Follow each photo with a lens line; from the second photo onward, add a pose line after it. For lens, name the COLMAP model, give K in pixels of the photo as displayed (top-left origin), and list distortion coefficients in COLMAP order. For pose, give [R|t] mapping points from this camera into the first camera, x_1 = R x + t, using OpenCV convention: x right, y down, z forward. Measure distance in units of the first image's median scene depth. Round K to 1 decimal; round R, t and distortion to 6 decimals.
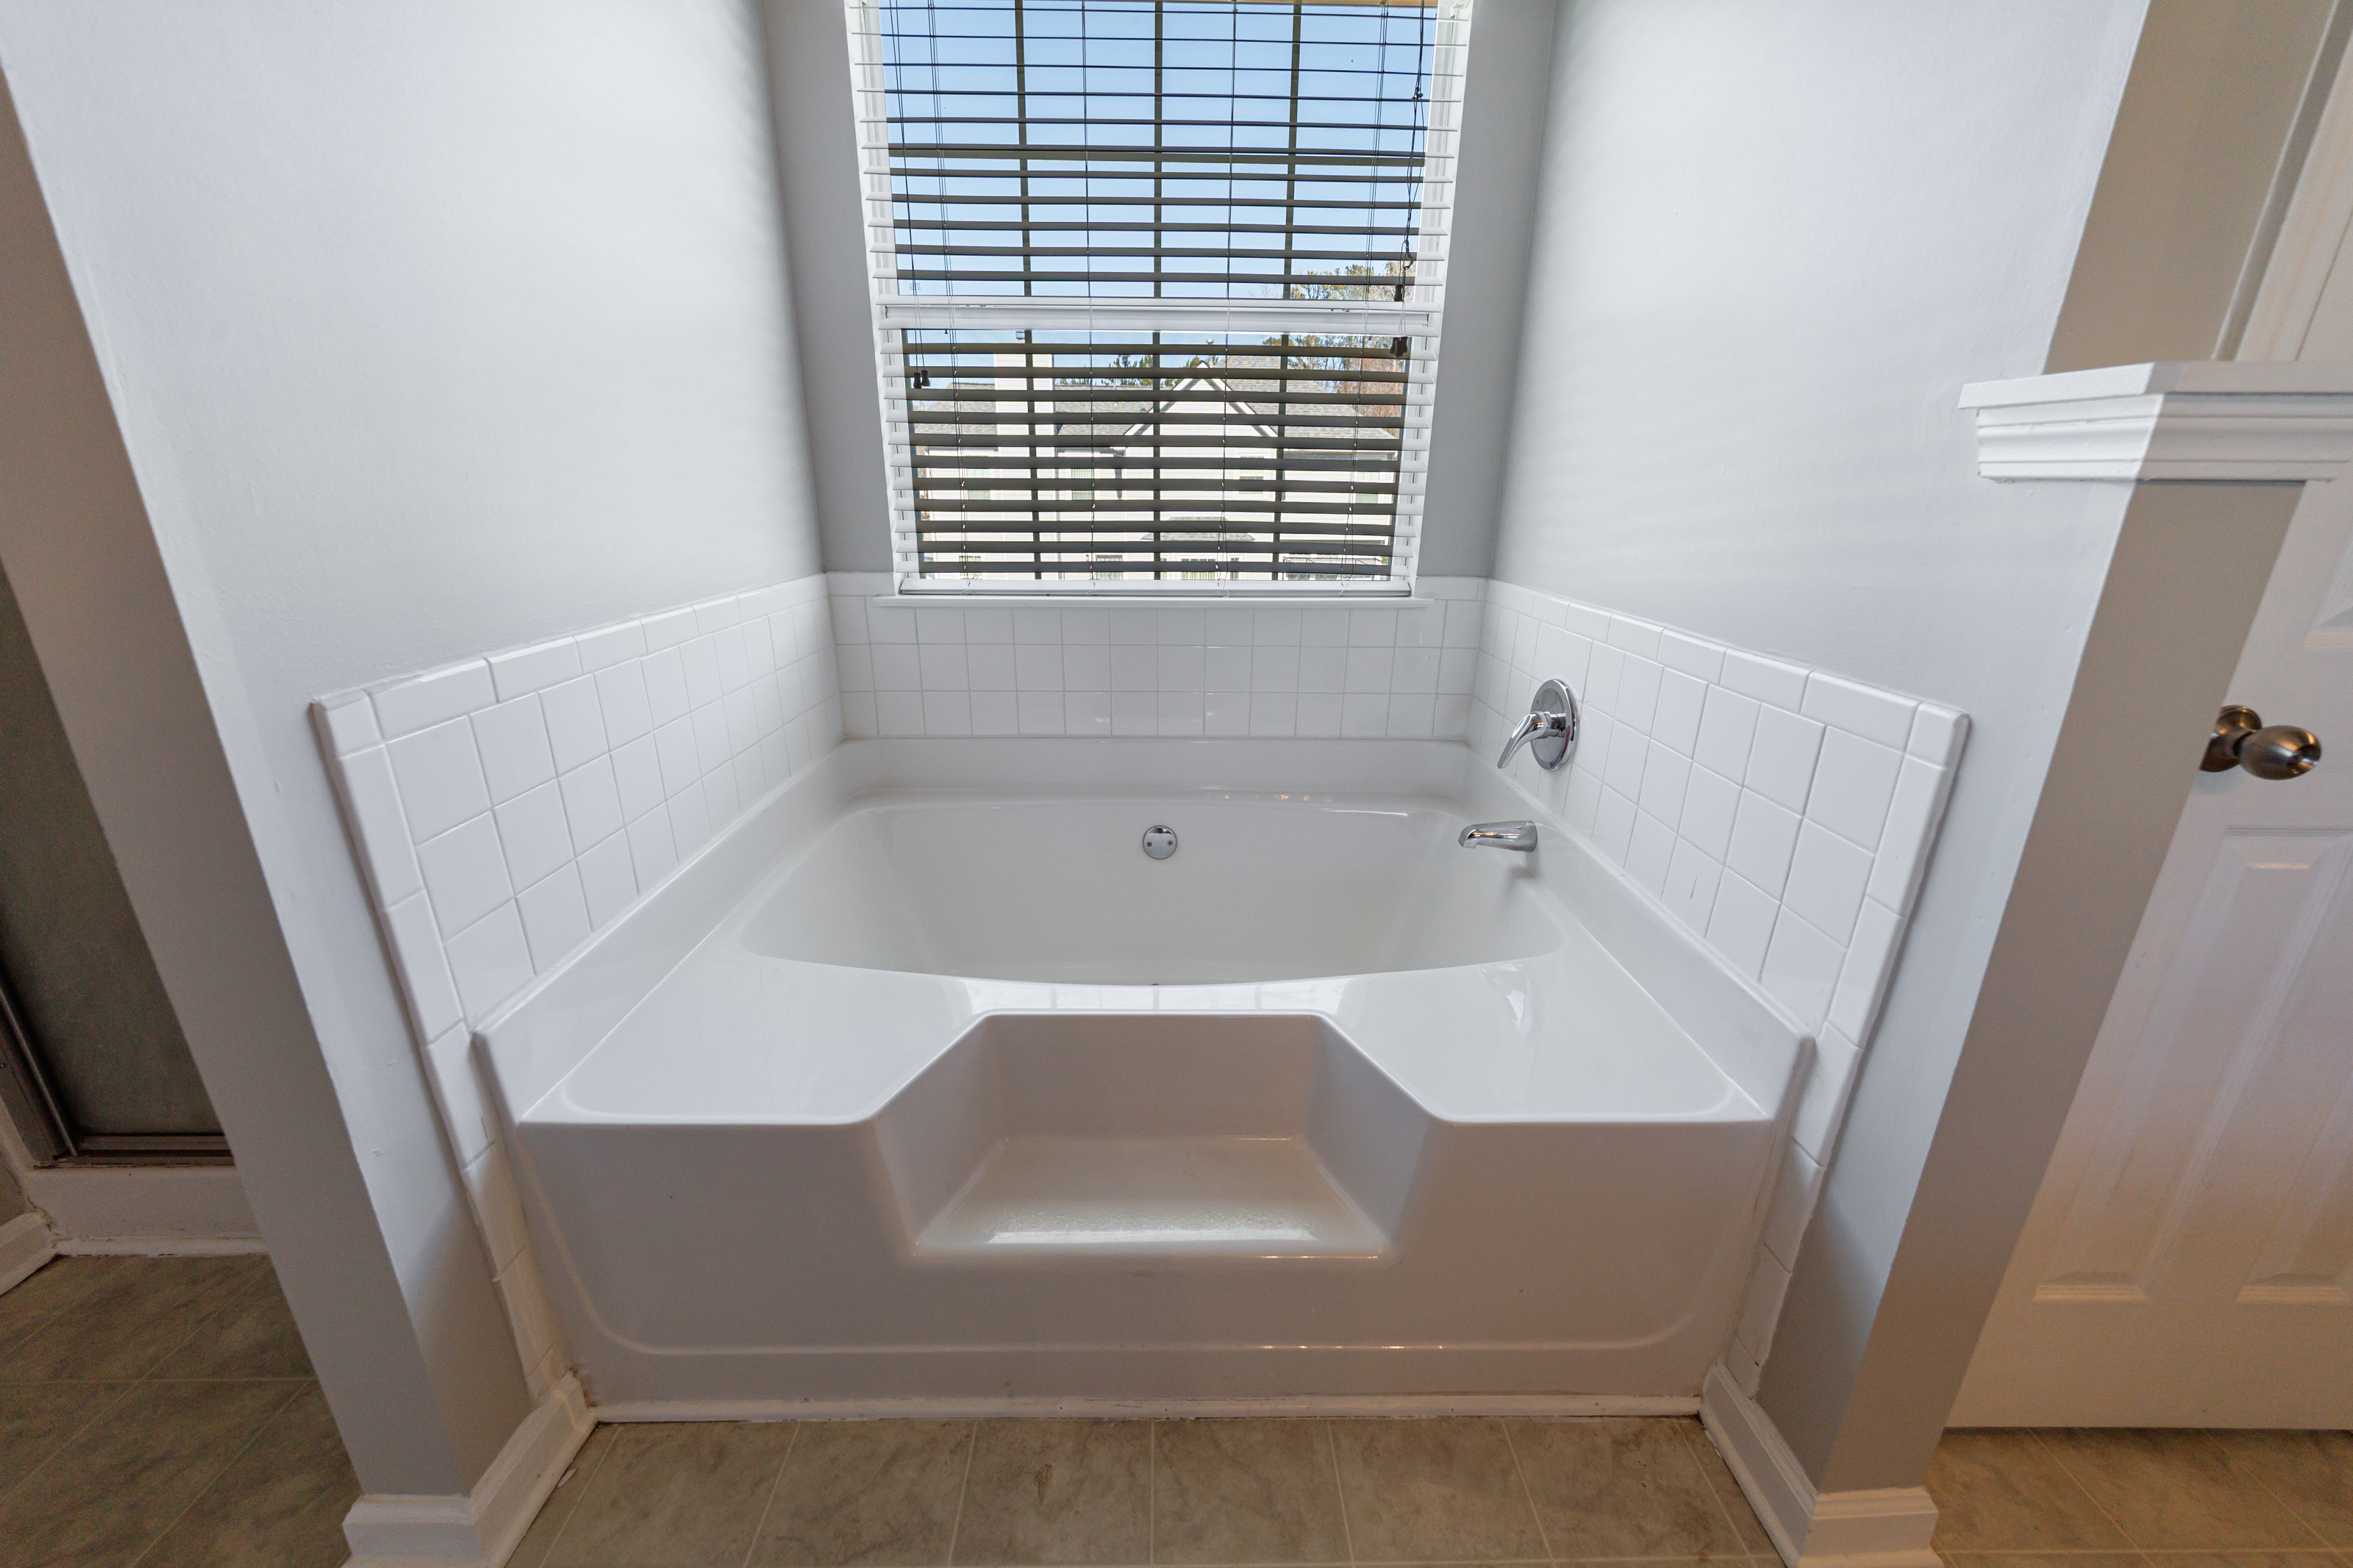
lens RADIAL K [[872.4, 0, 1179.2], [0, 872.4, 779.4], [0, 0, 1]] dist [-0.005988, -0.000160]
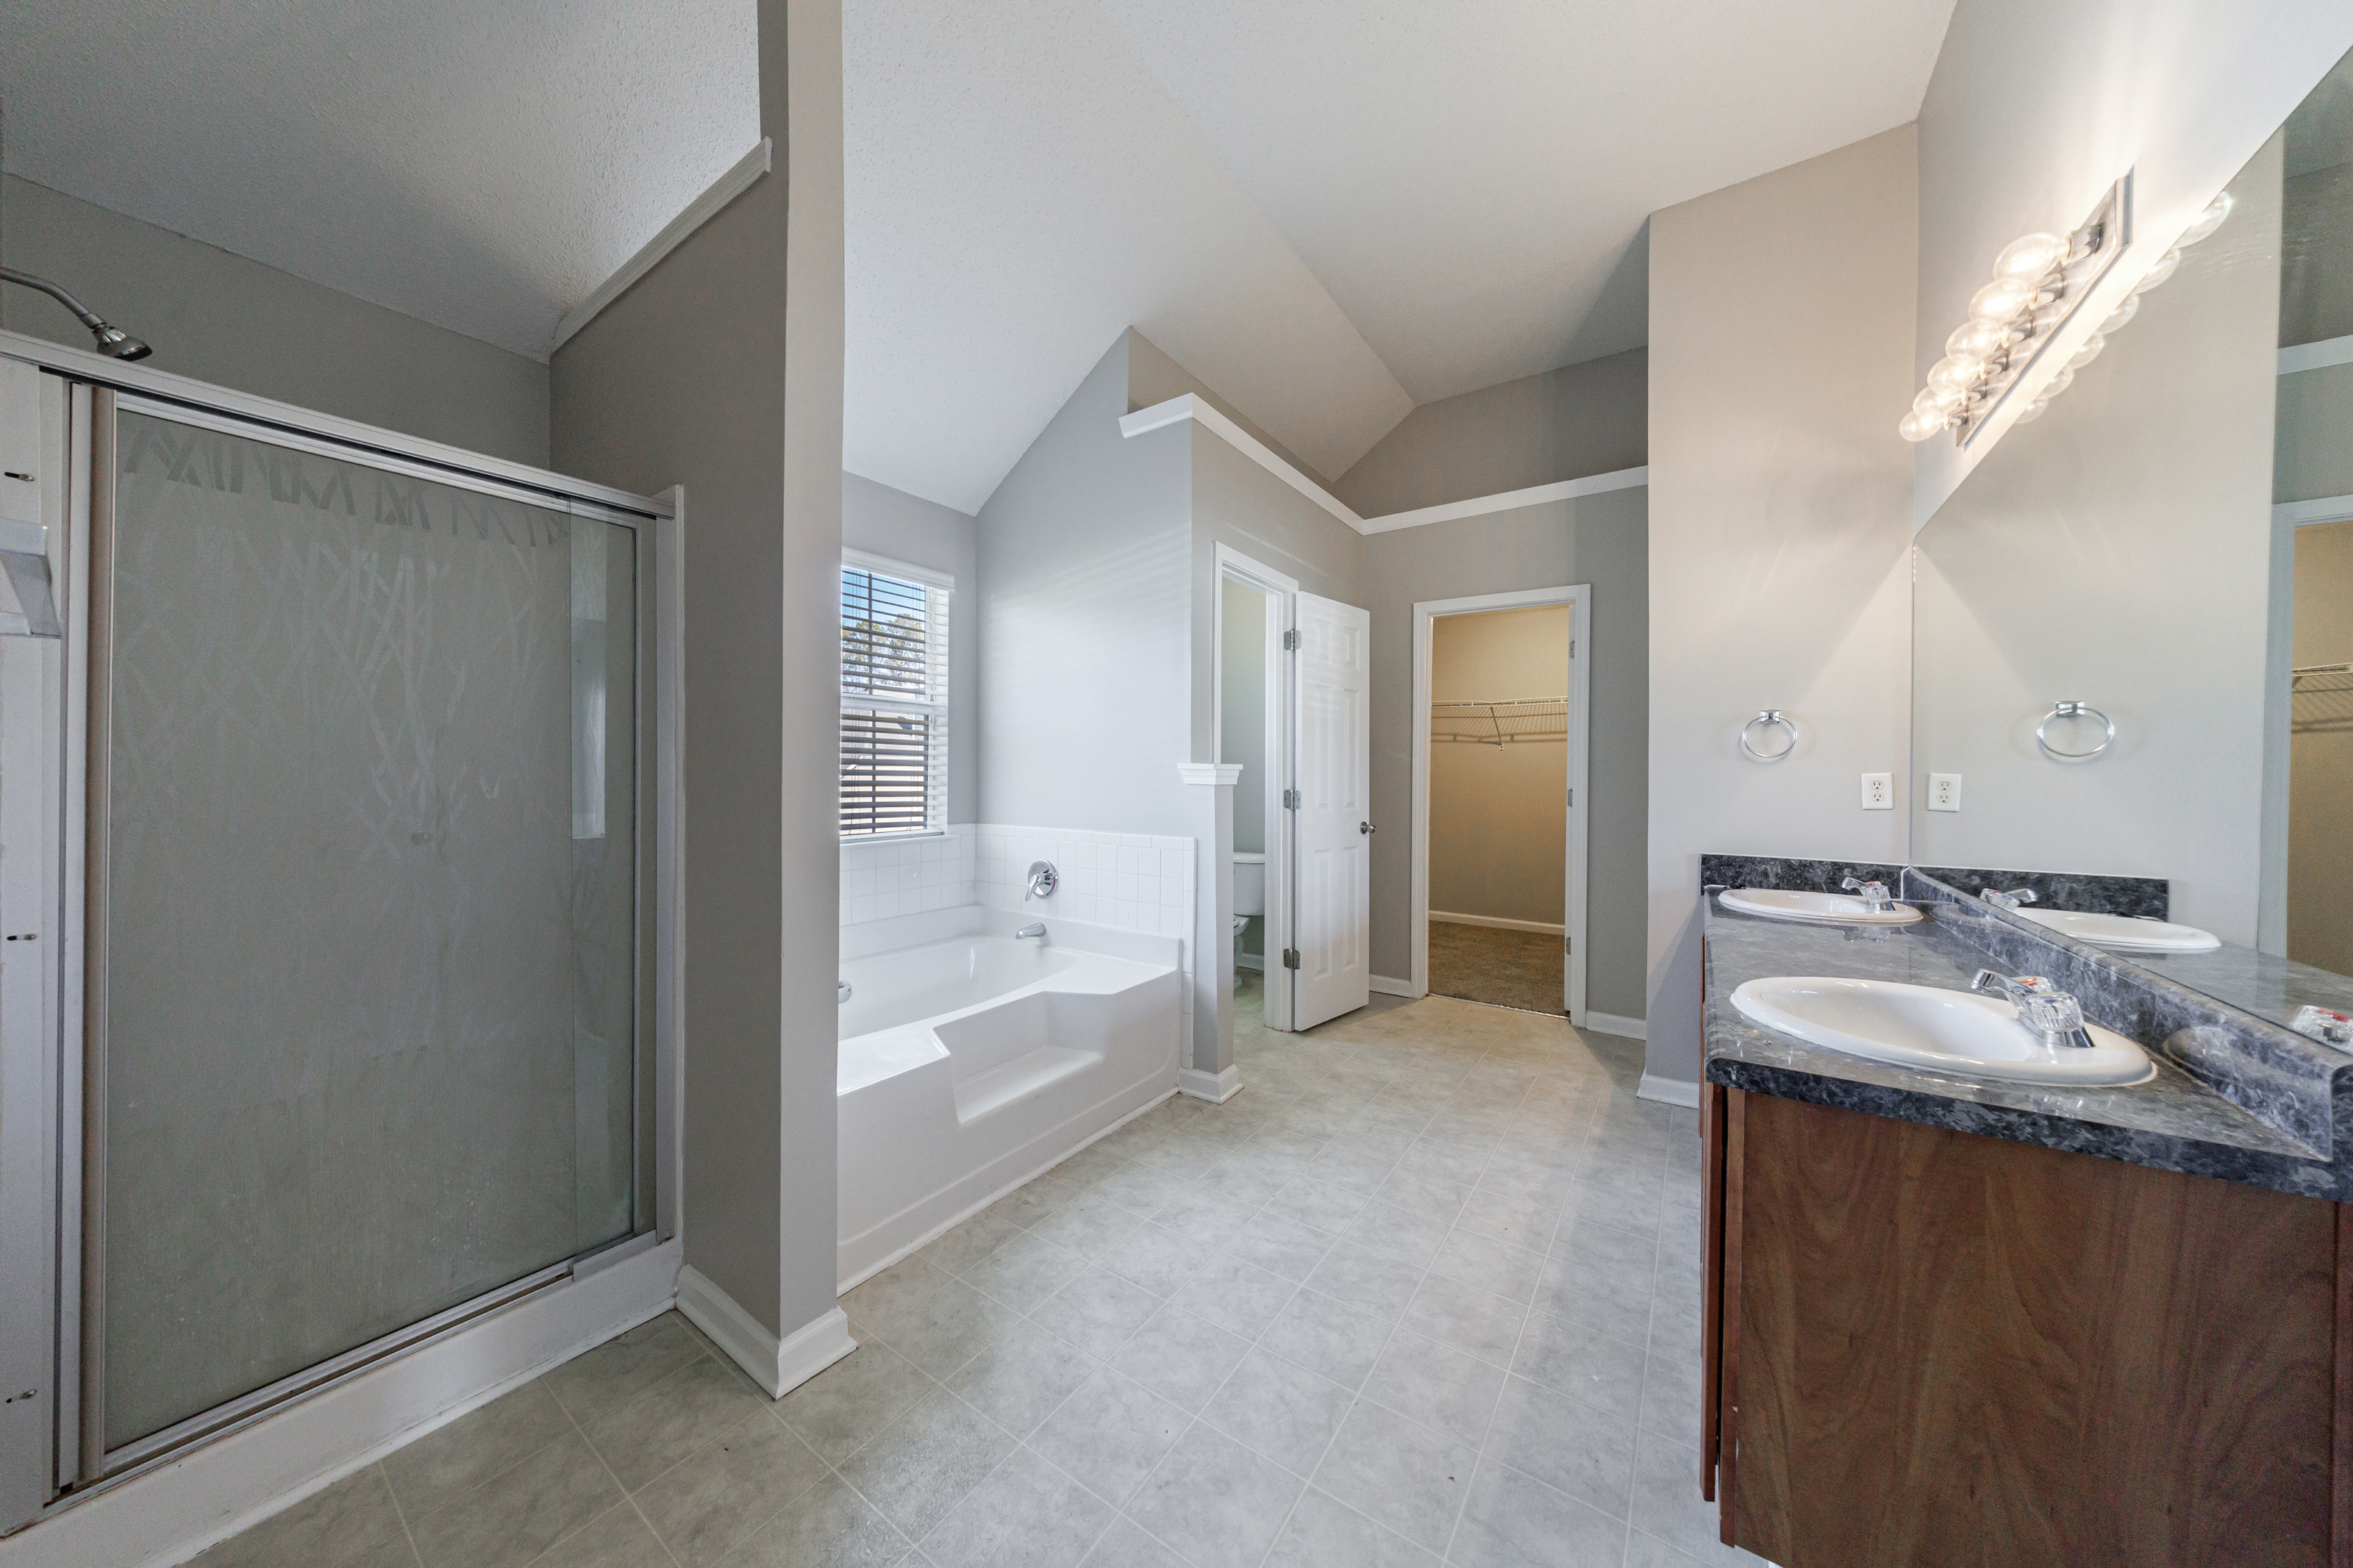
lens RADIAL K [[750.1, 0, 1170.6], [0, 750.1, 780.5], [0, 0, 1]] dist [-0.009719, -0.000128]
pose [[0.587065, -0.013178, 0.809432, -1.441501], [0.256254, 0.951478, -0.170366, 0.169277], [-0.767912, 0.307436, 0.561956, -0.704699]]
